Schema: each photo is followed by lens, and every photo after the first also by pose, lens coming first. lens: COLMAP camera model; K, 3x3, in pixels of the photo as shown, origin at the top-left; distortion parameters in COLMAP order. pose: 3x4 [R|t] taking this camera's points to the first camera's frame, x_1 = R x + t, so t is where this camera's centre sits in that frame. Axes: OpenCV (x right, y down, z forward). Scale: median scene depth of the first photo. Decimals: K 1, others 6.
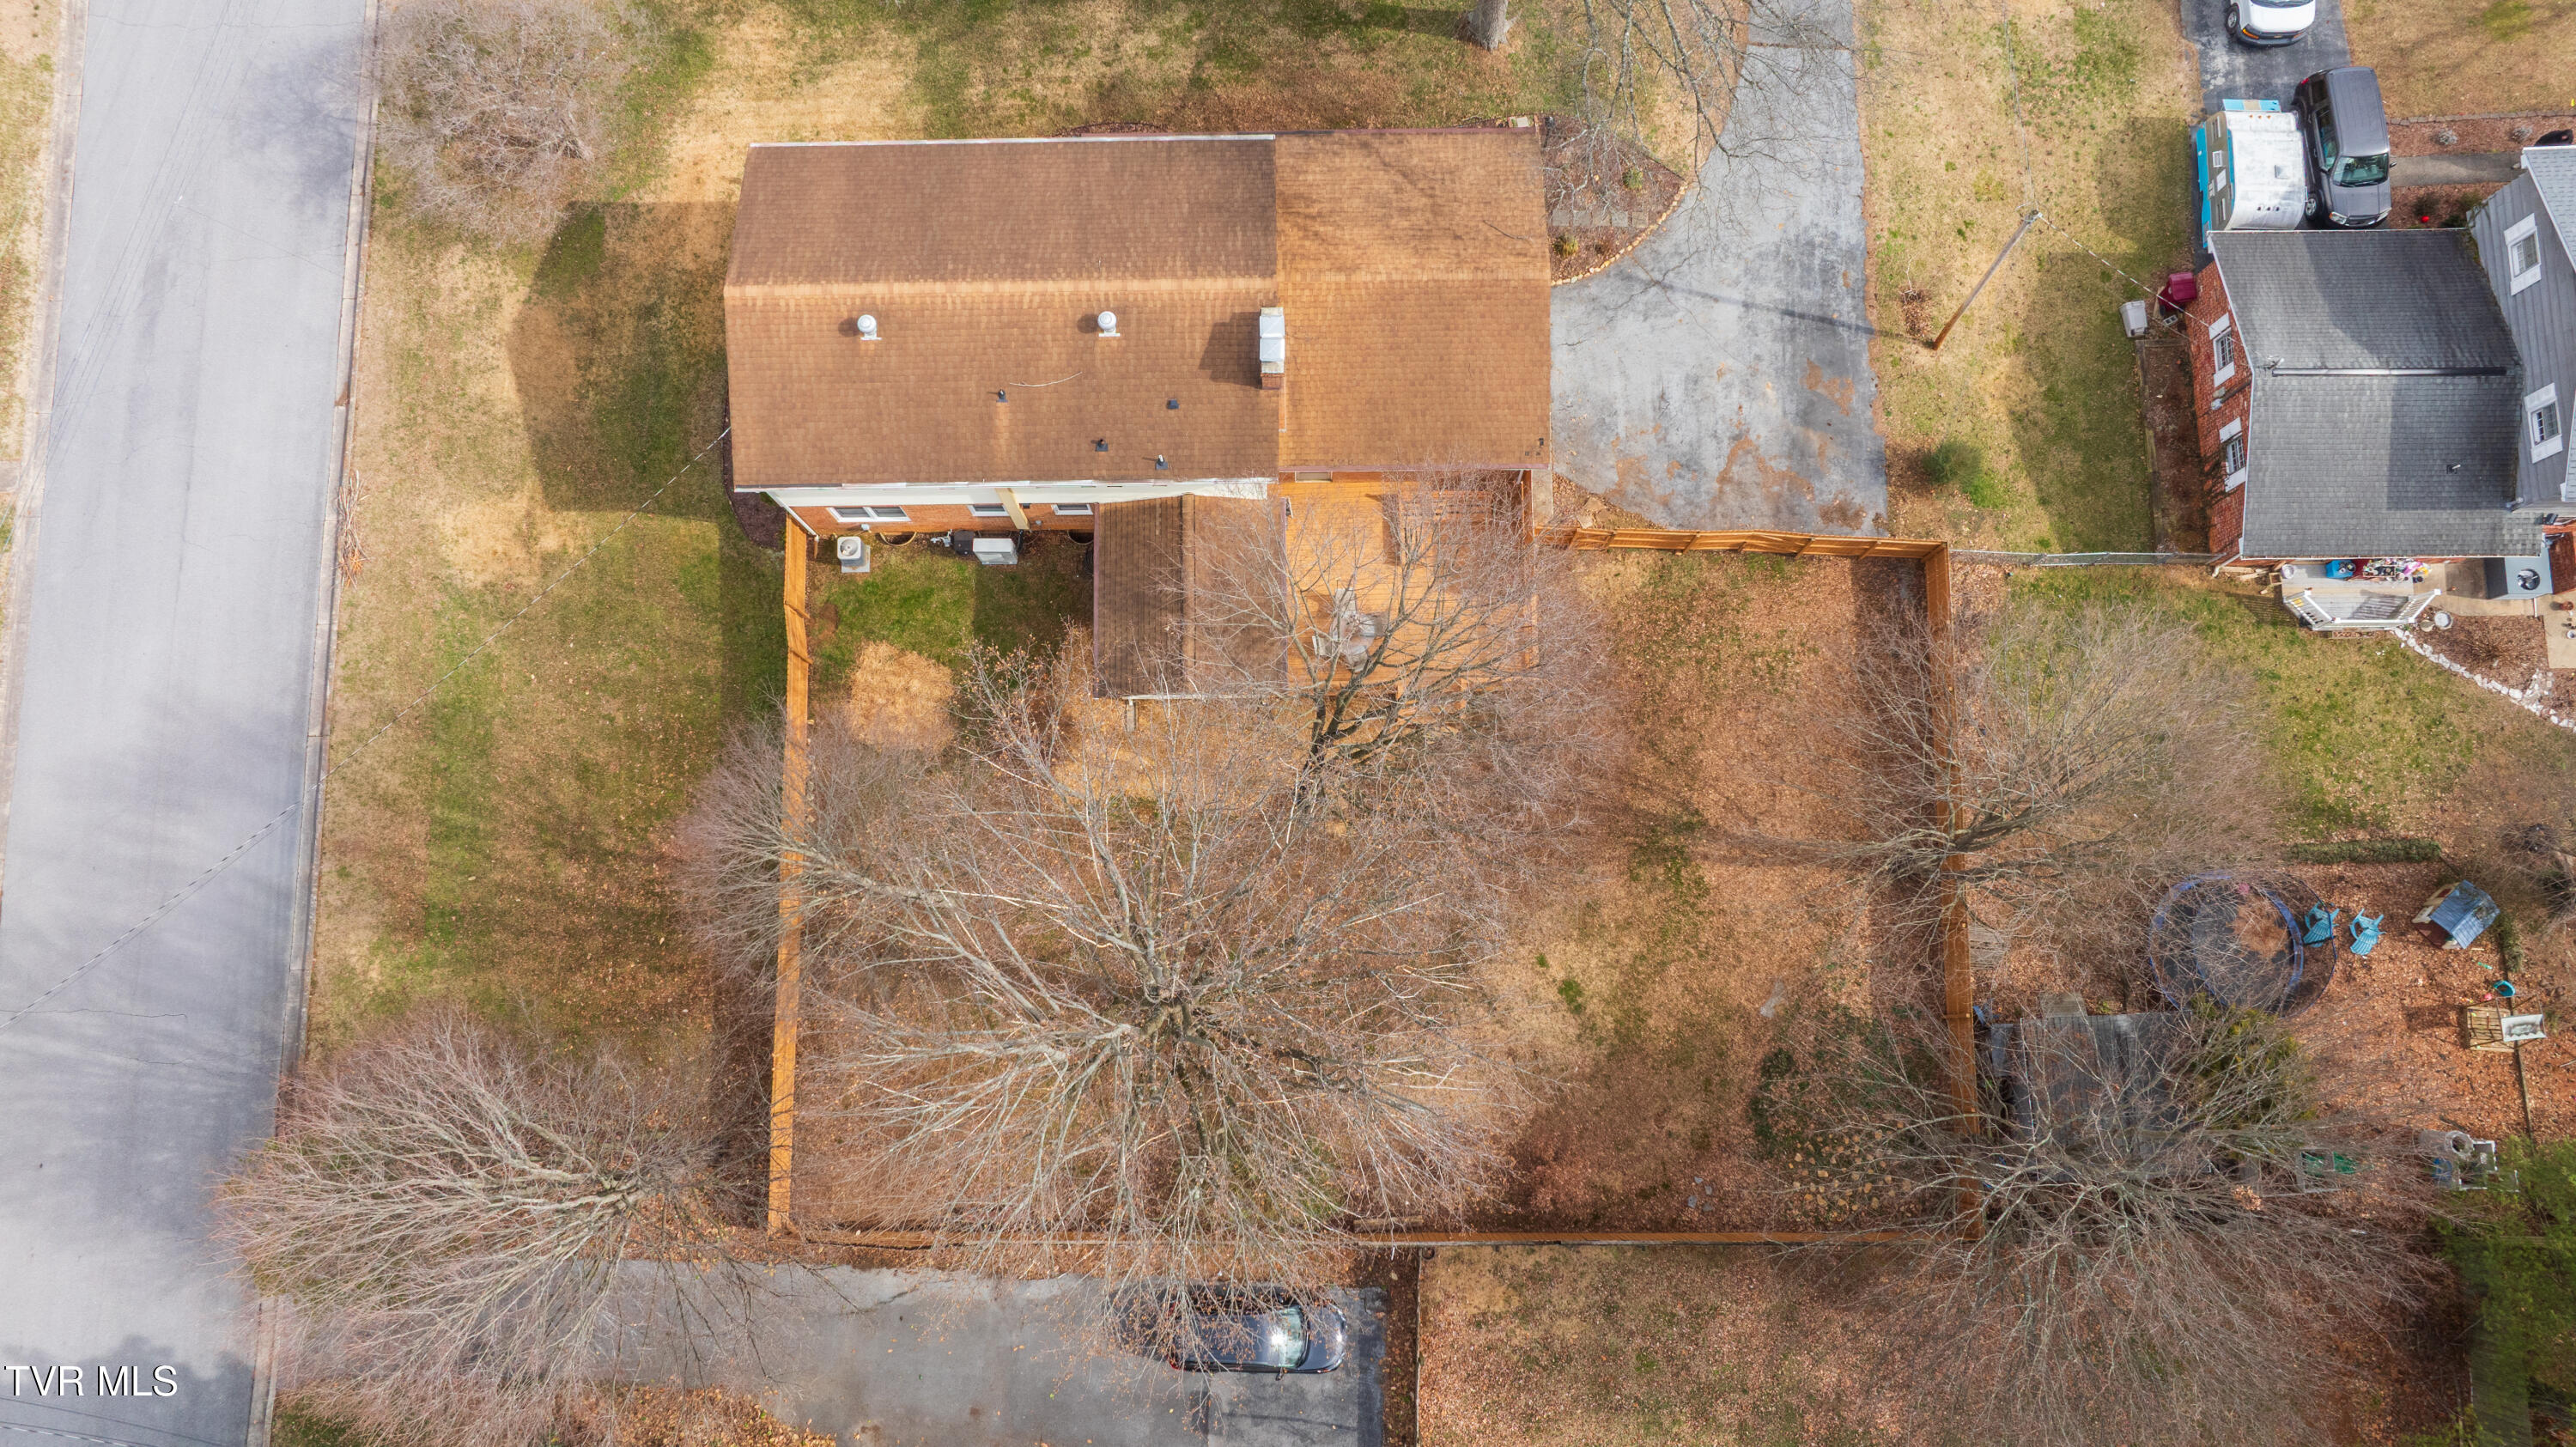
lens RADIAL K [[1815.7, 0, 1293.8], [0, 1815.7, 719.7], [0, 0, 1]] dist [-0.015956, -0.007979]
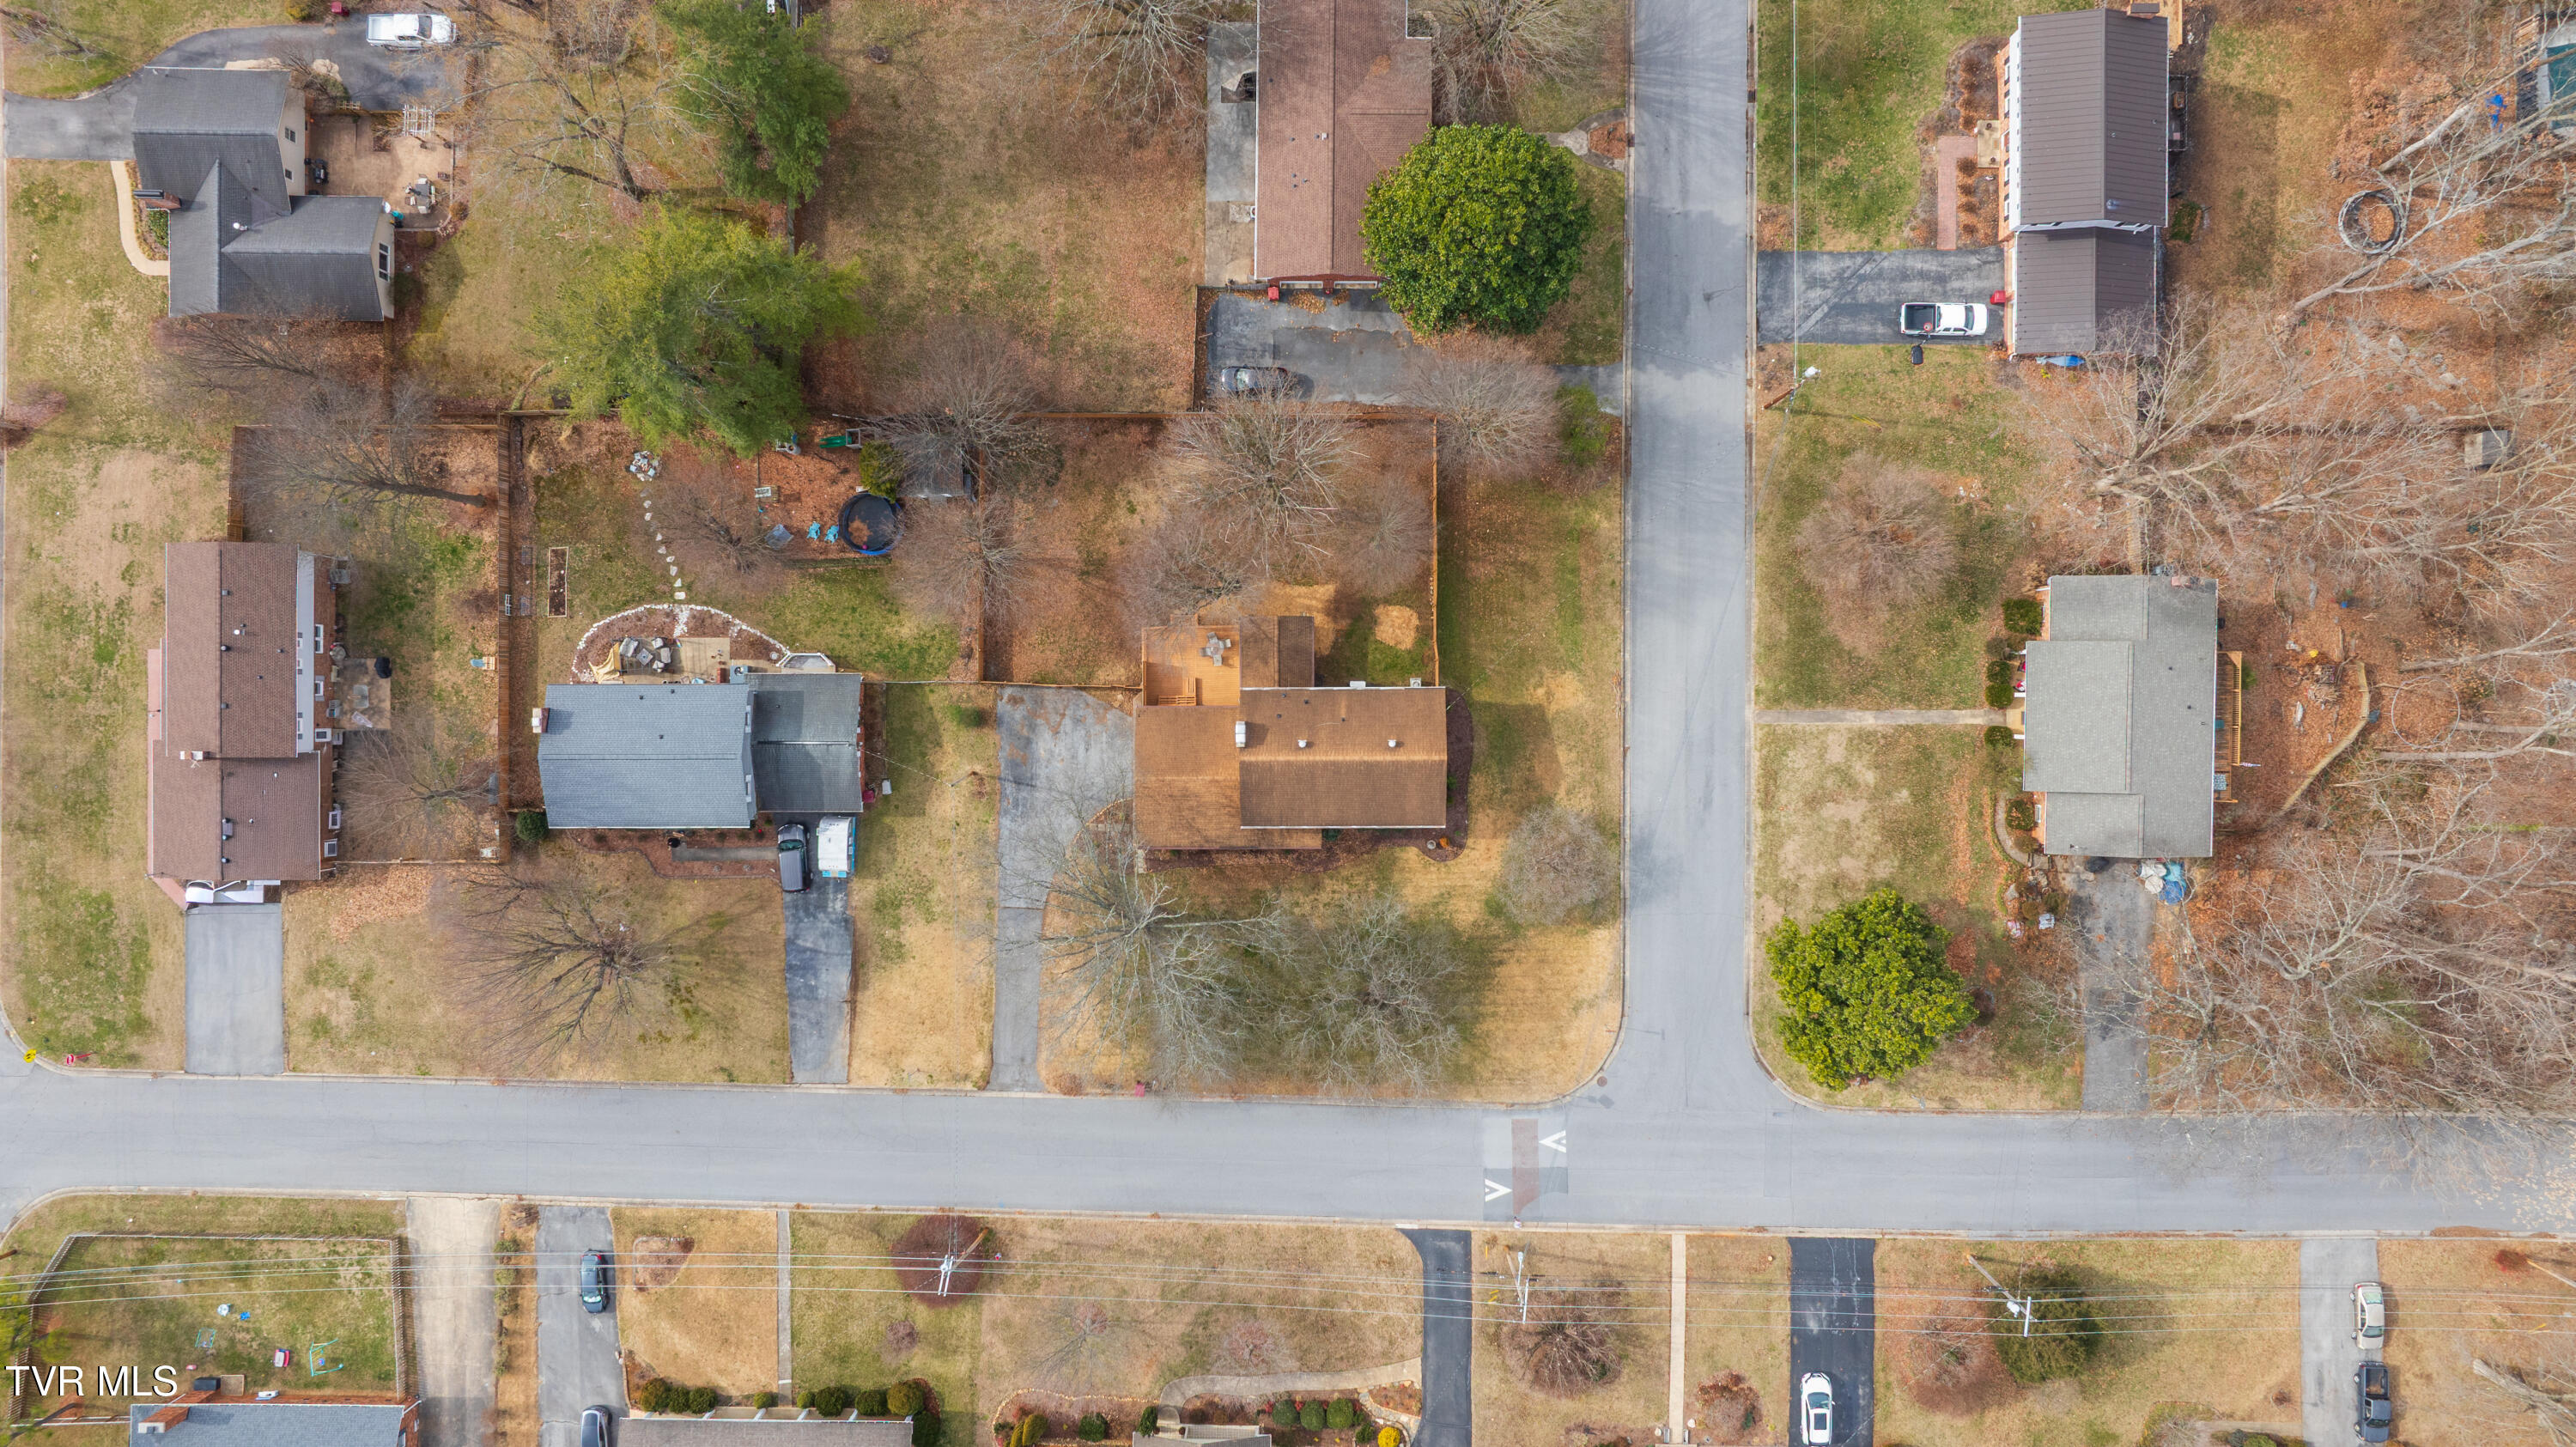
lens RADIAL K [[1815.7, 0, 1293.8], [0, 1815.7, 719.7], [0, 0, 1]] dist [-0.015956, -0.007979]
pose [[-0.999830, -0.007876, 0.016691, -0.119097], [0.010350, -0.988053, 0.153768, -0.528575], [0.015280, 0.153915, 0.987966, -1.461852]]
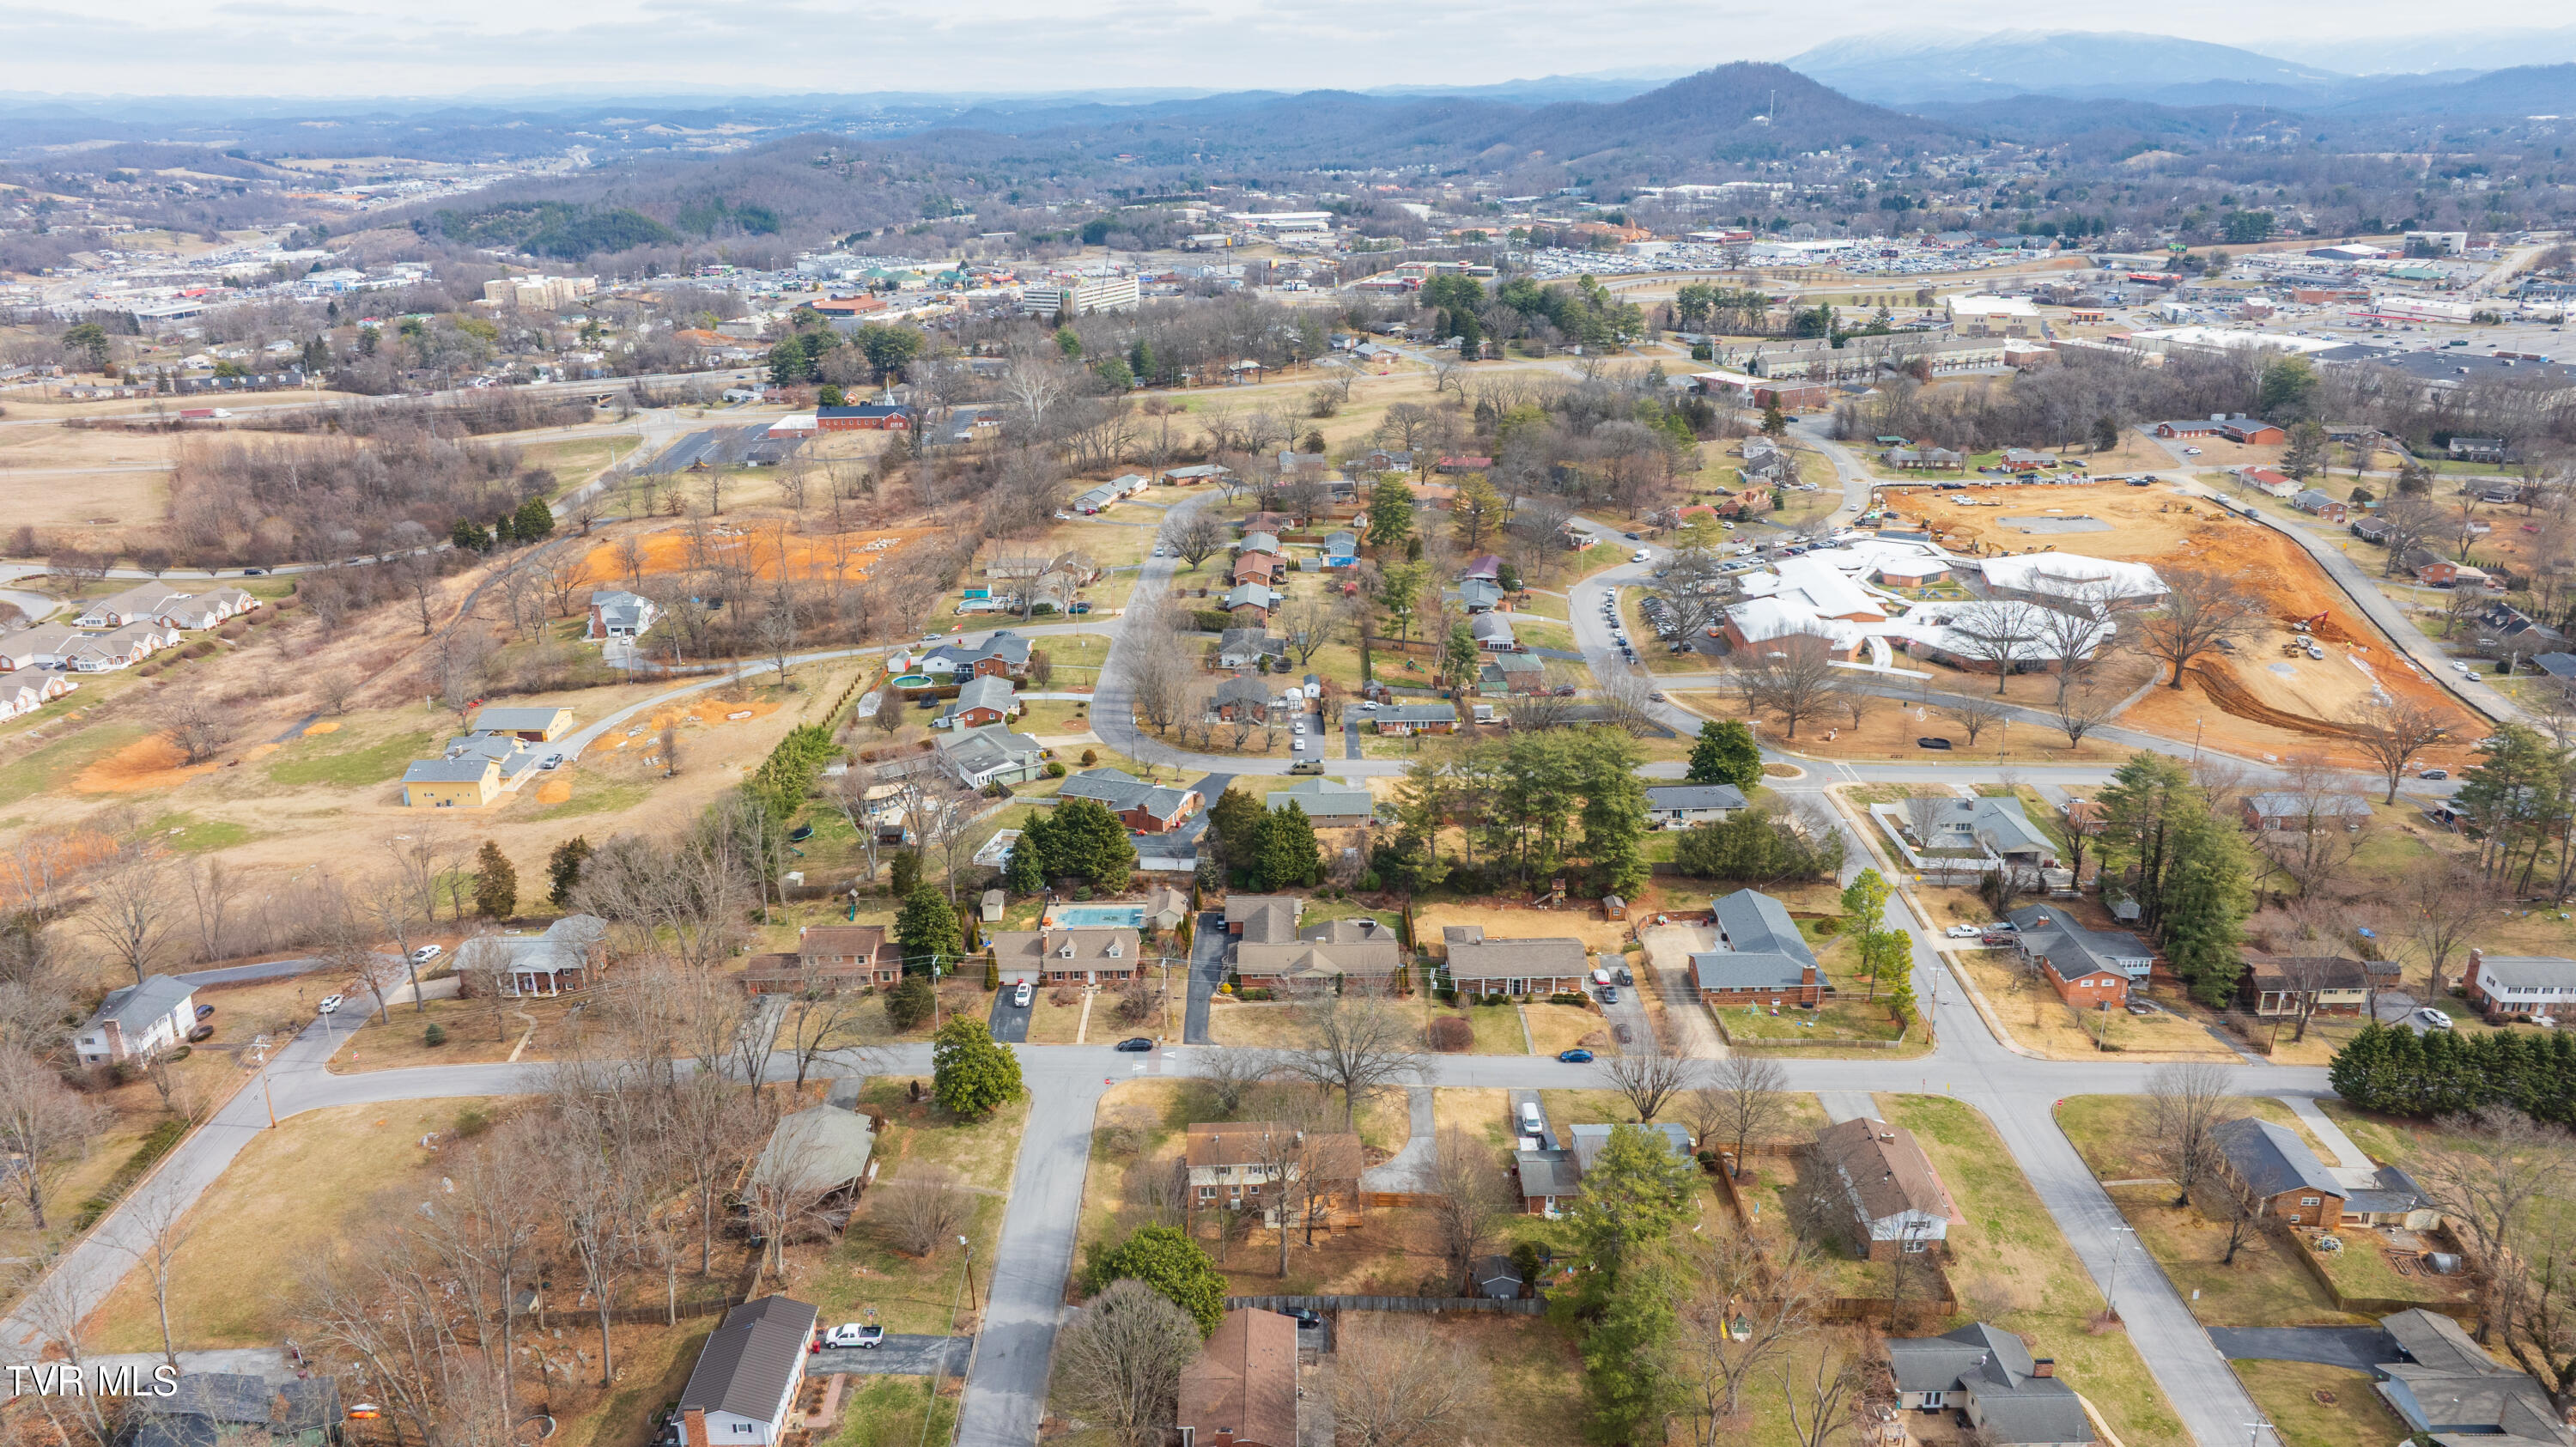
lens RADIAL K [[1815.7, 0, 1293.8], [0, 1815.7, 719.7], [0, 0, 1]] dist [-0.015956, -0.007979]
pose [[0.999906, -0.013673, 0.001406, -0.016866], [0.007869, 0.485591, -0.874151, 3.108213], [0.011270, 0.874079, 0.485652, -2.084311]]
